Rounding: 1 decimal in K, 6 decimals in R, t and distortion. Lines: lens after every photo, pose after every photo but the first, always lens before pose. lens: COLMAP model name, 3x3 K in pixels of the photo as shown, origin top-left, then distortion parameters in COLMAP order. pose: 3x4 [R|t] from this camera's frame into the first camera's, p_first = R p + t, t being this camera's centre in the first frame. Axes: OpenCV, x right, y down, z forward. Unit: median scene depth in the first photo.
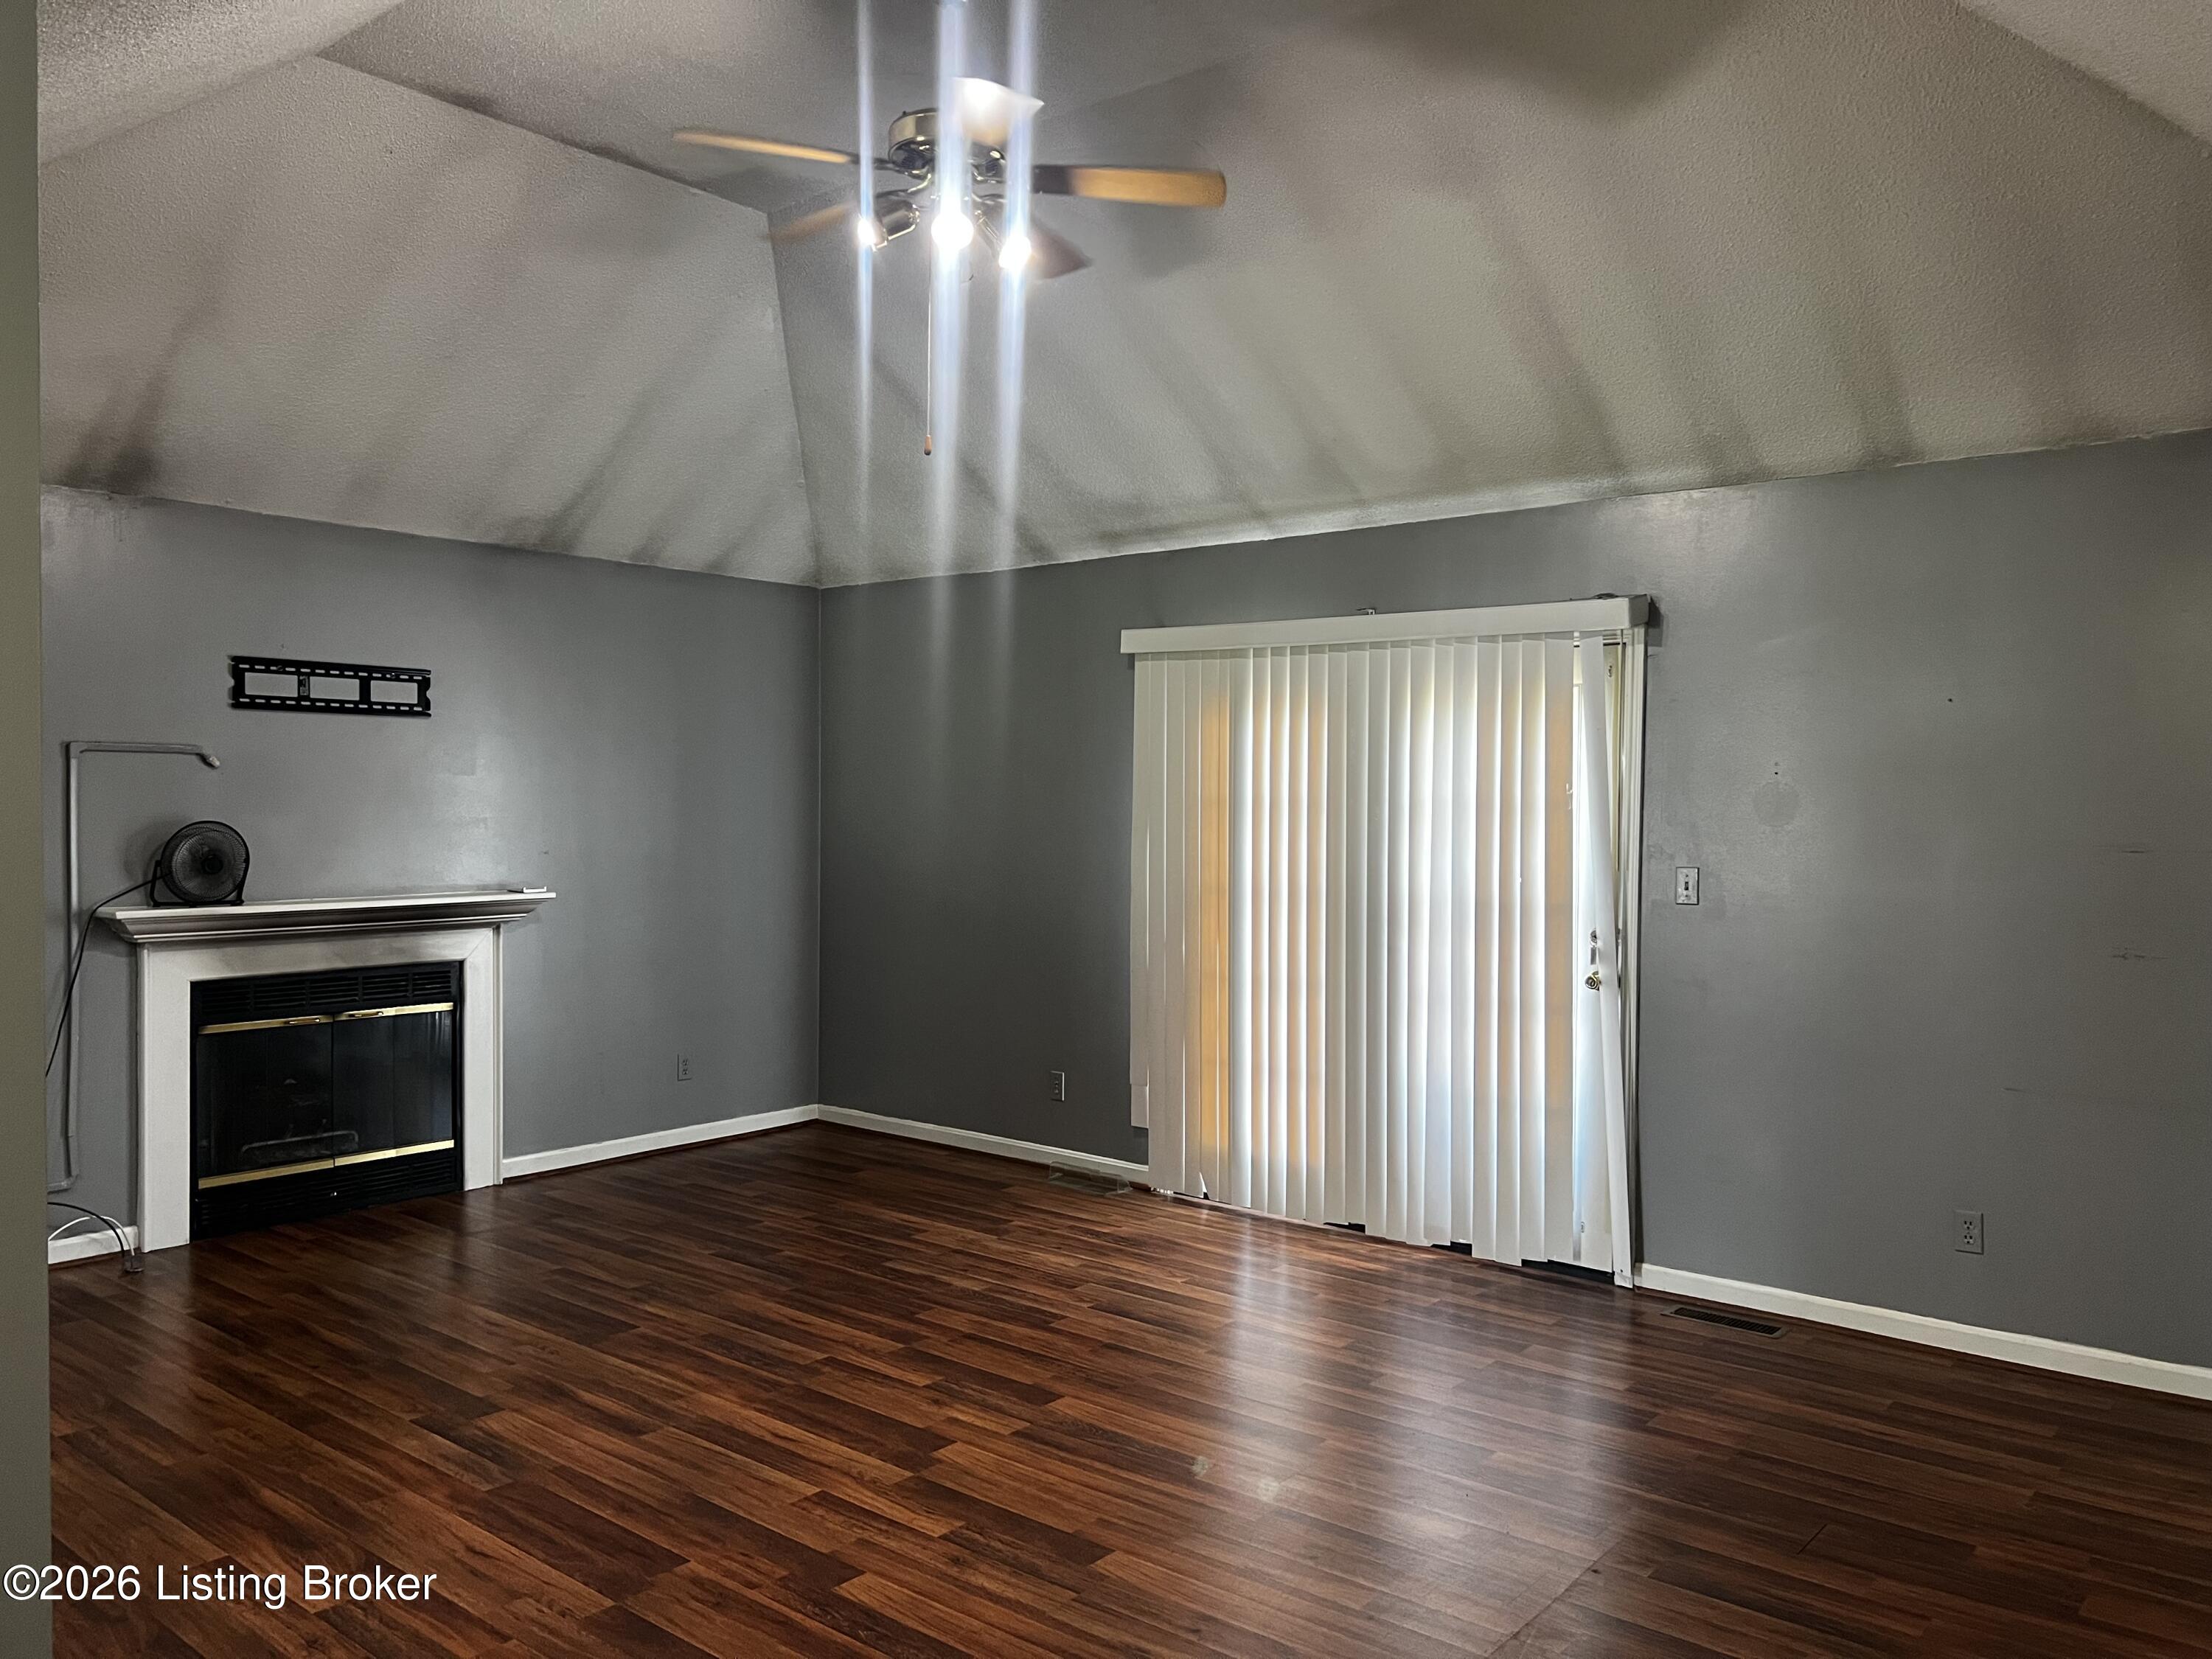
lens RADIAL K [[1677.5, 0, 1099.4], [0, 1677.5, 824.9], [0, 0, 1]] dist [0.087124, -0.108934]
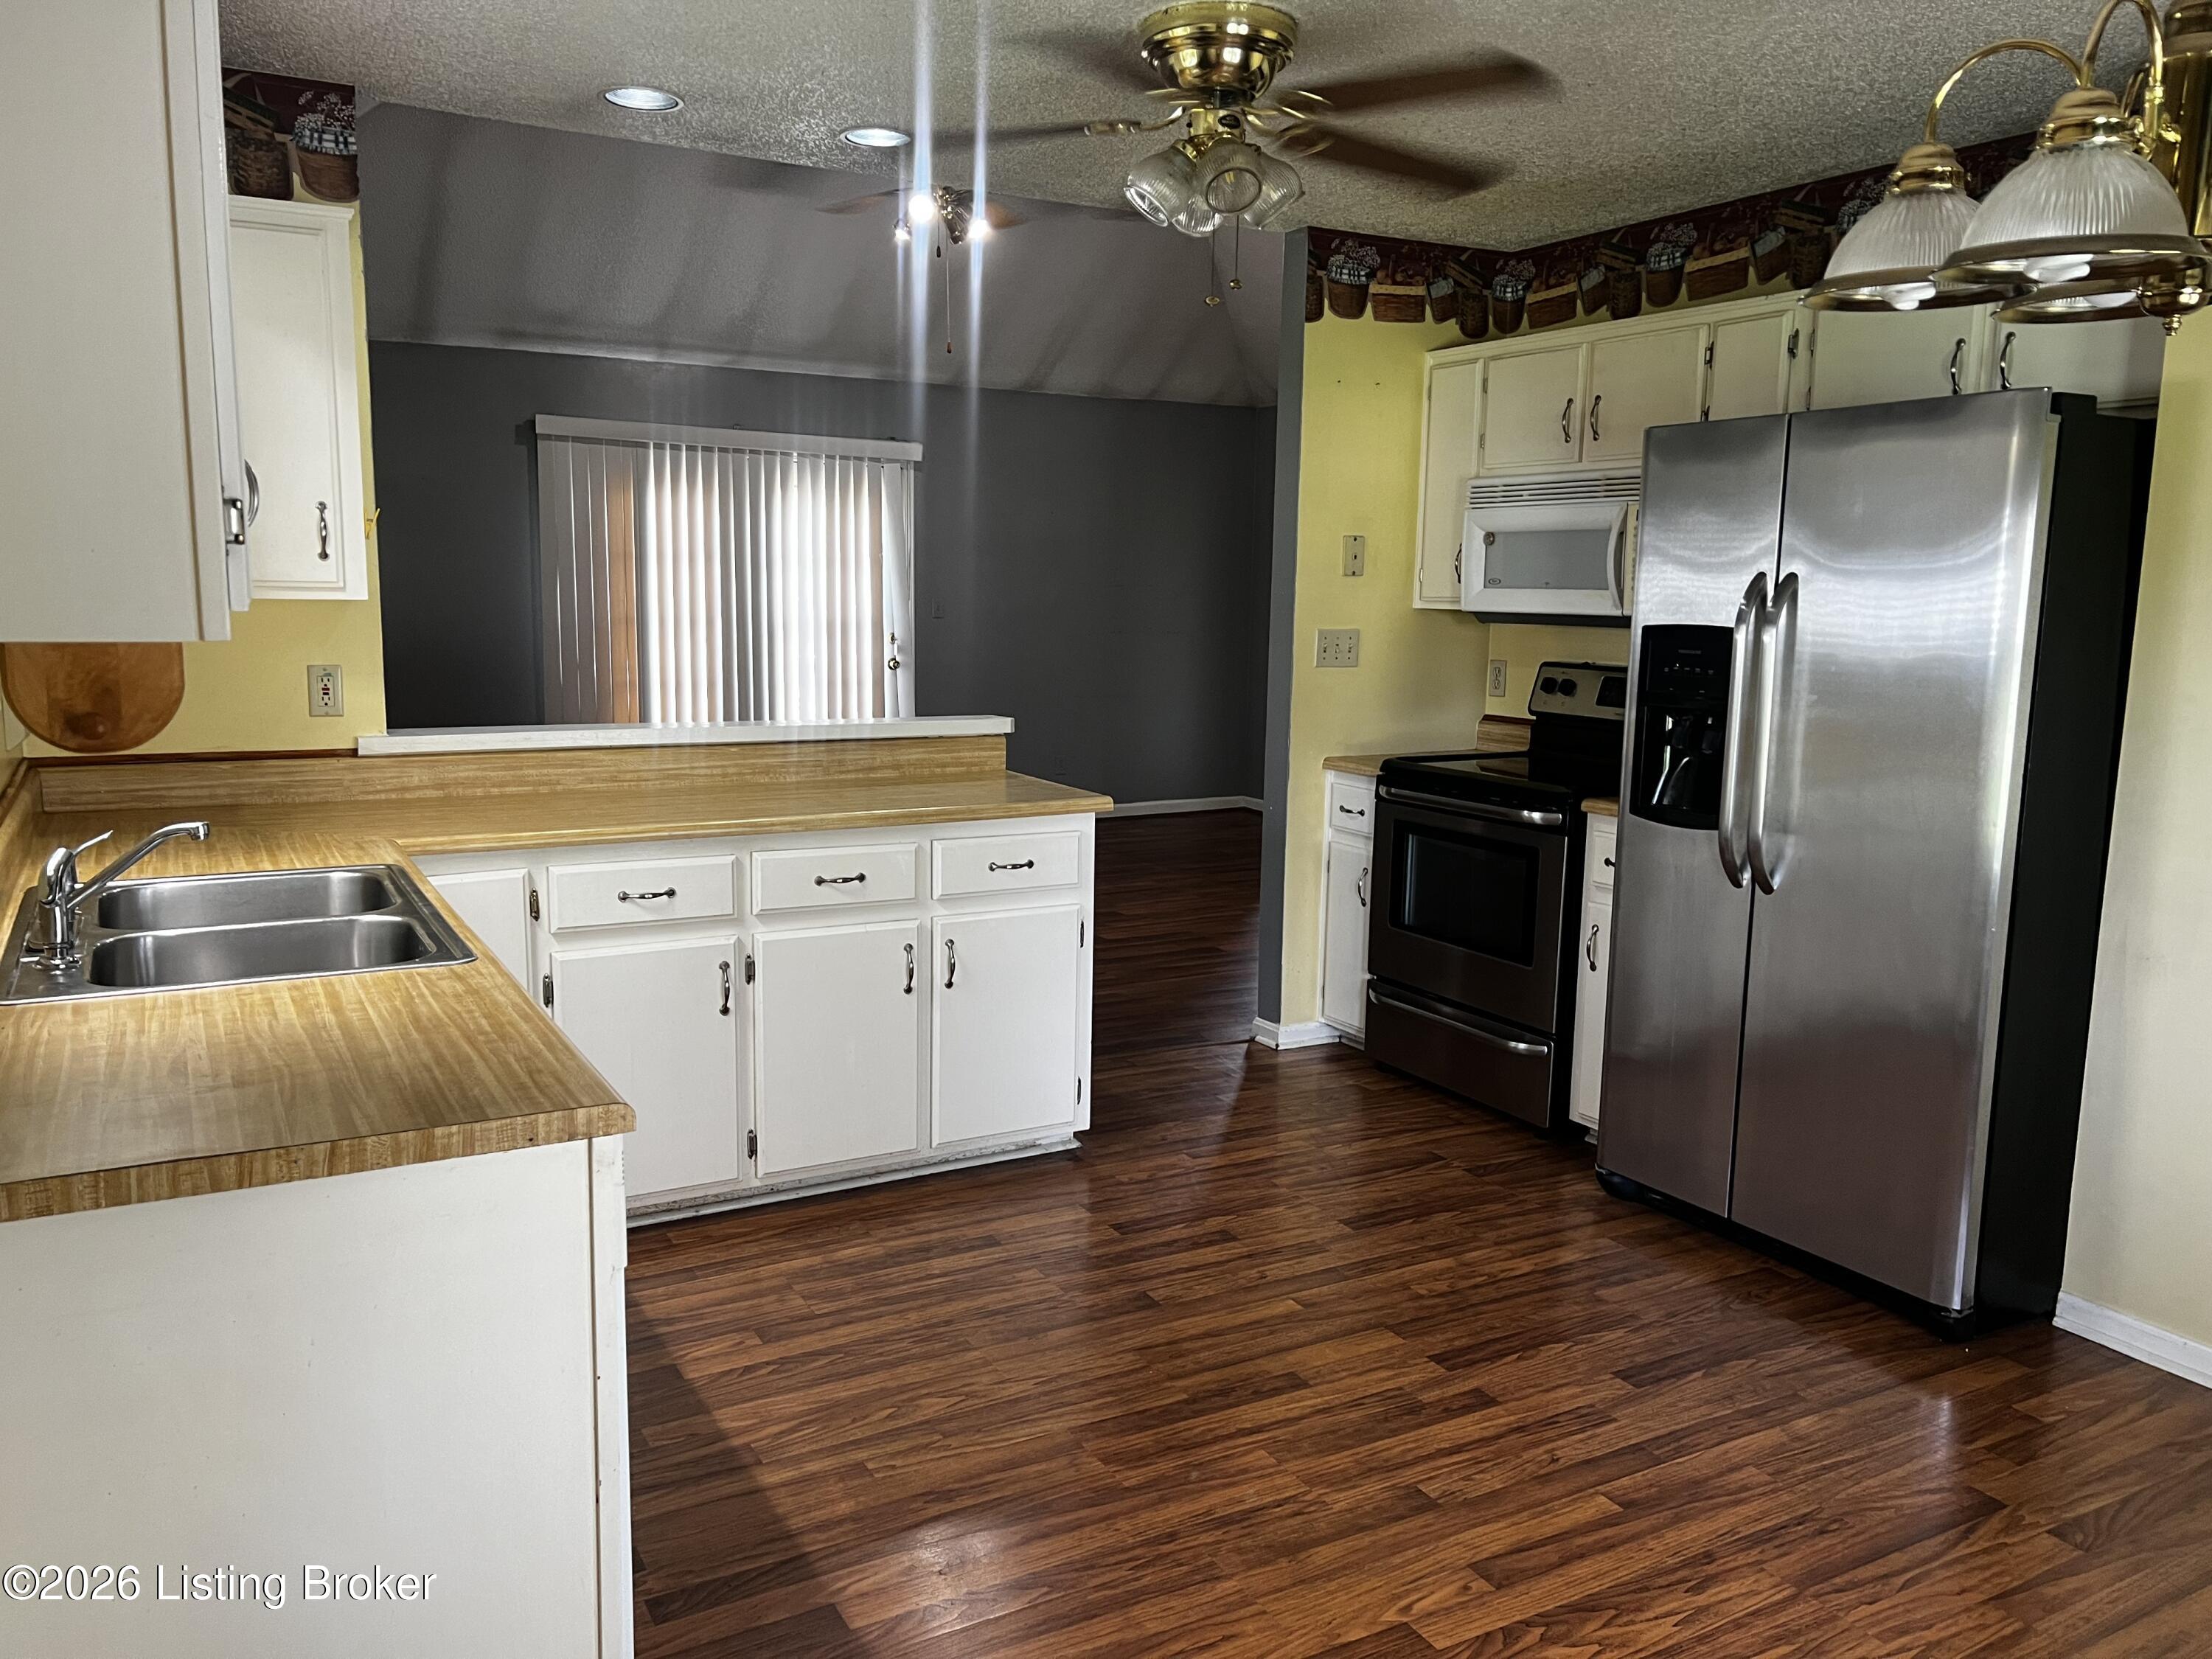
lens RADIAL K [[1677.5, 0, 1099.4], [0, 1677.5, 824.9], [0, 0, 1]] dist [0.087124, -0.108934]
pose [[0.356586, -0.138470, 0.923944, -1.179303], [-0.000169, 0.988946, 0.148277, -0.001115], [-0.934262, -0.053030, 0.352621, 0.164298]]
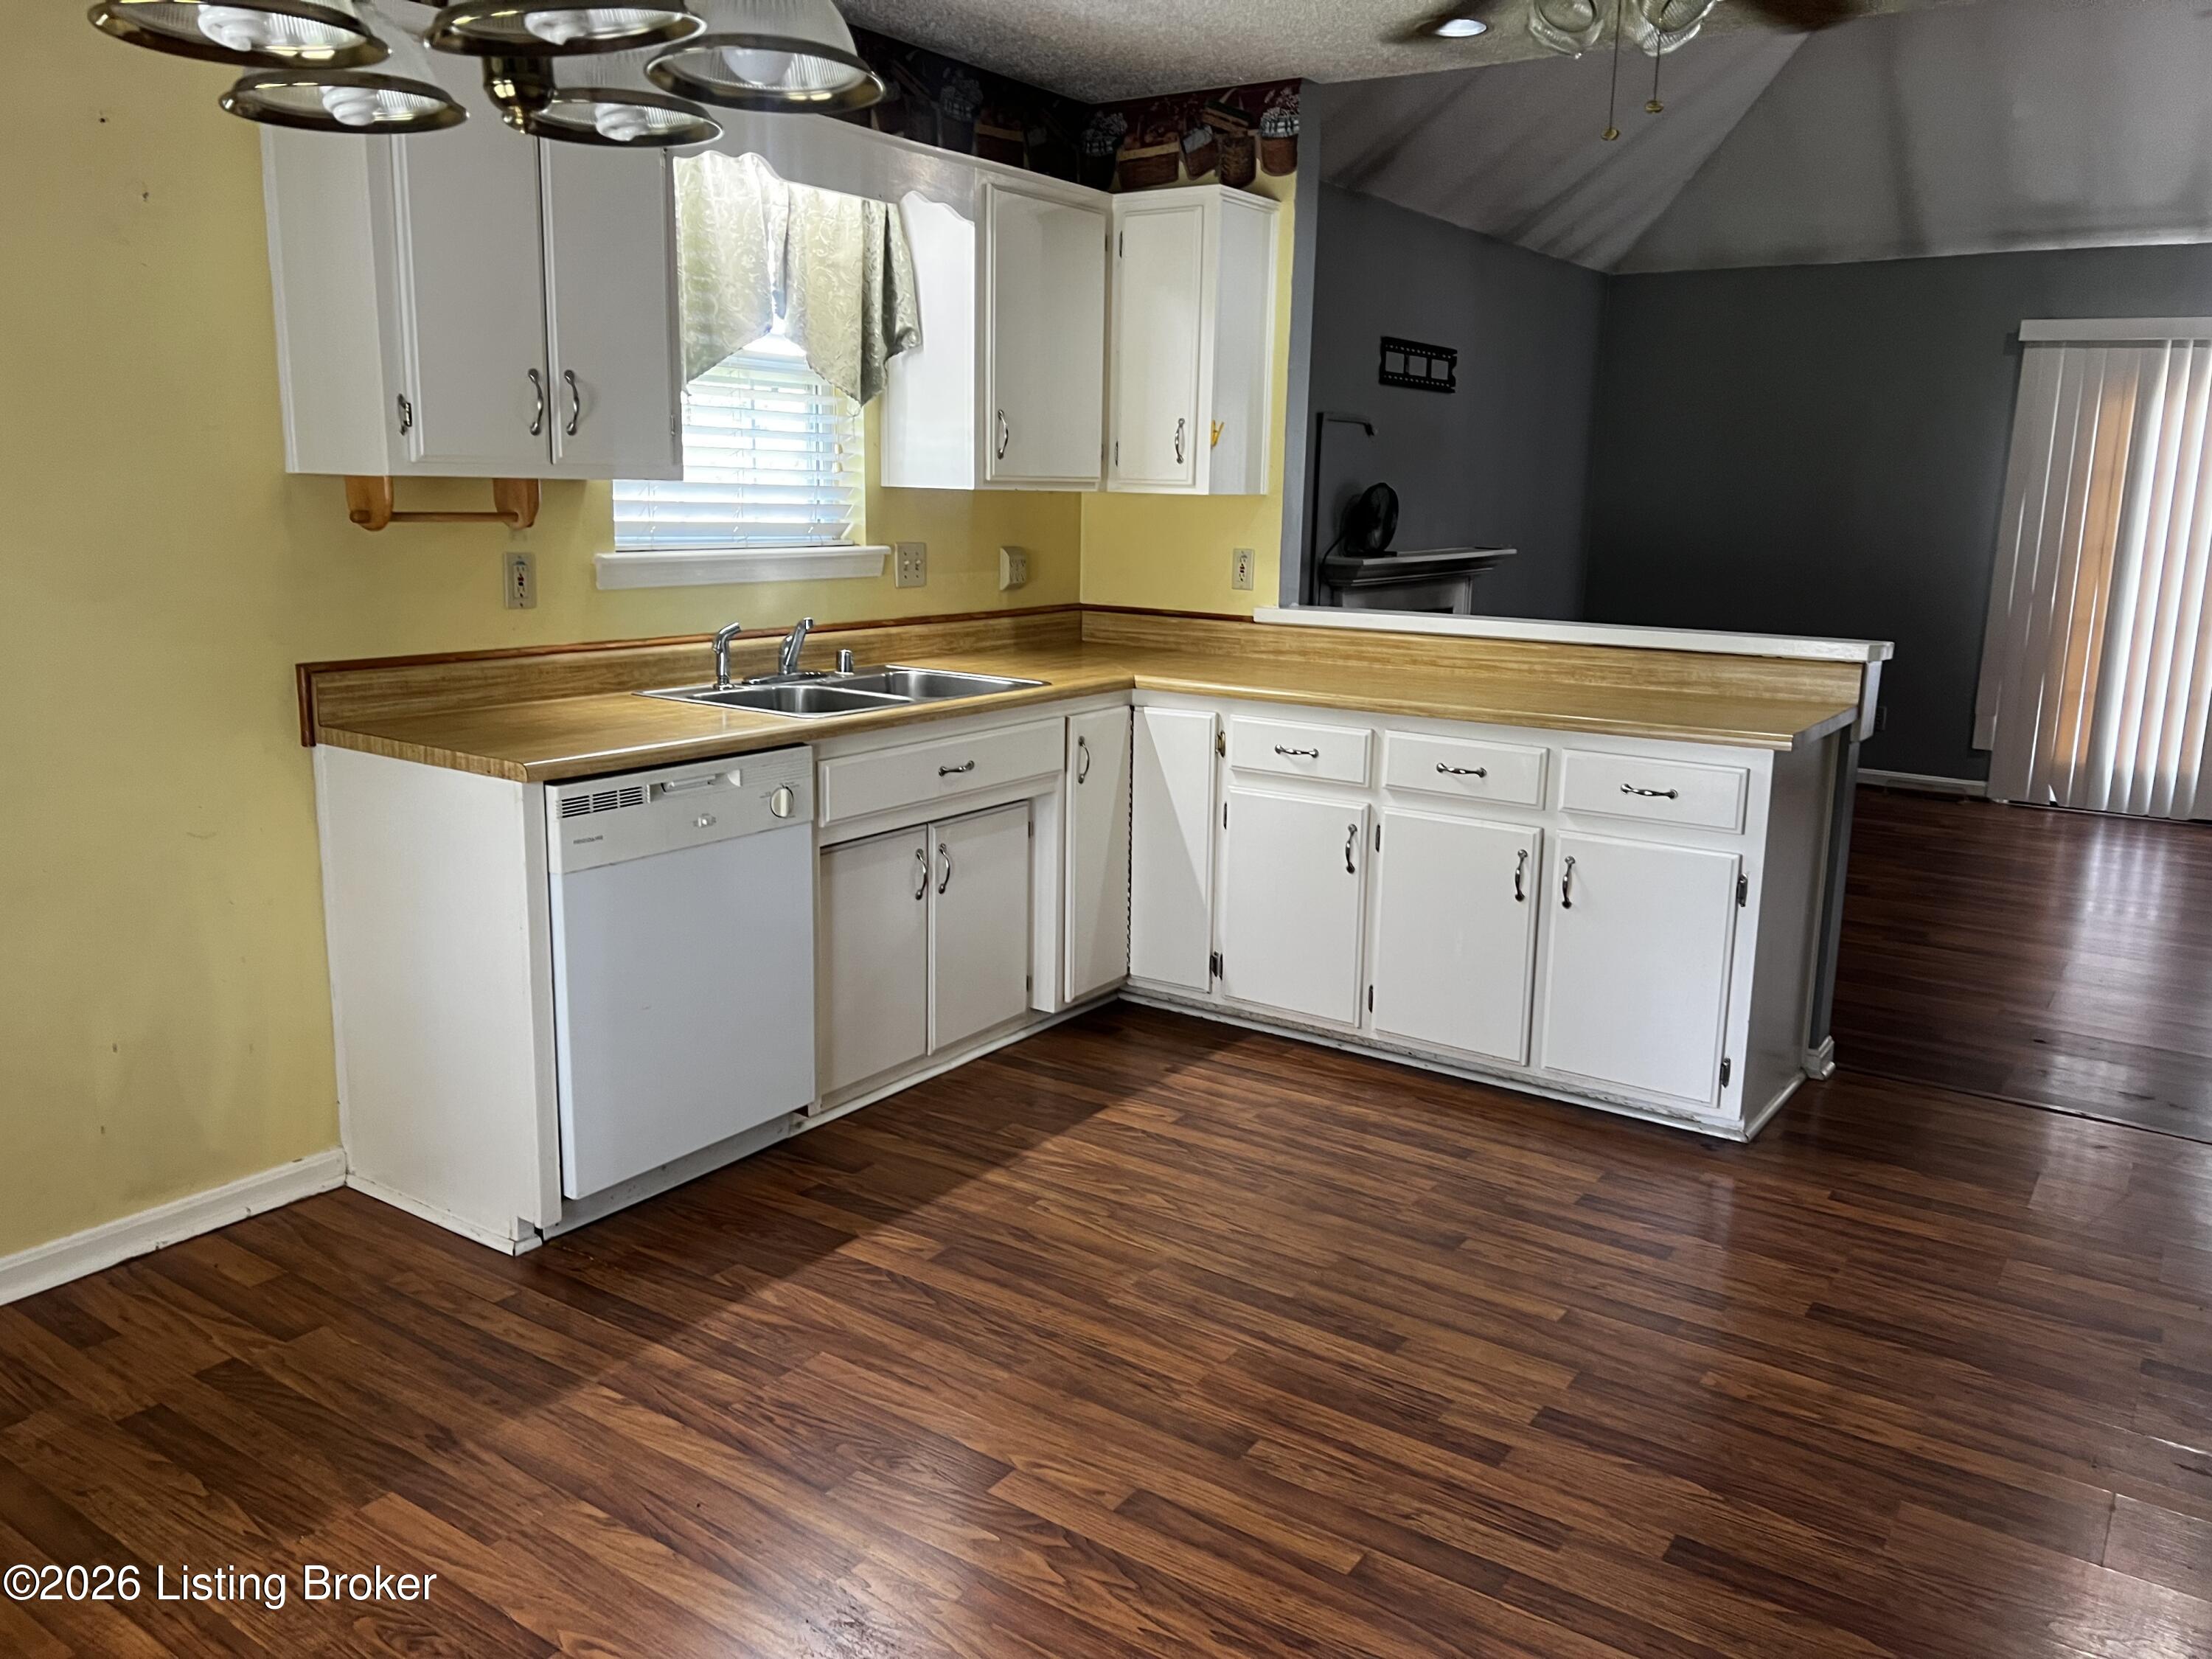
lens RADIAL K [[1662.6, 0, 1103.6], [0, 1662.6, 803.1], [0, 0, 1]] dist [0.096397, -0.112214]
pose [[0.995600, -0.004381, 0.093607, -0.812949], [-0.012096, 0.984541, 0.174734, 0.015921], [-0.092925, -0.175098, 0.980156, -0.153606]]
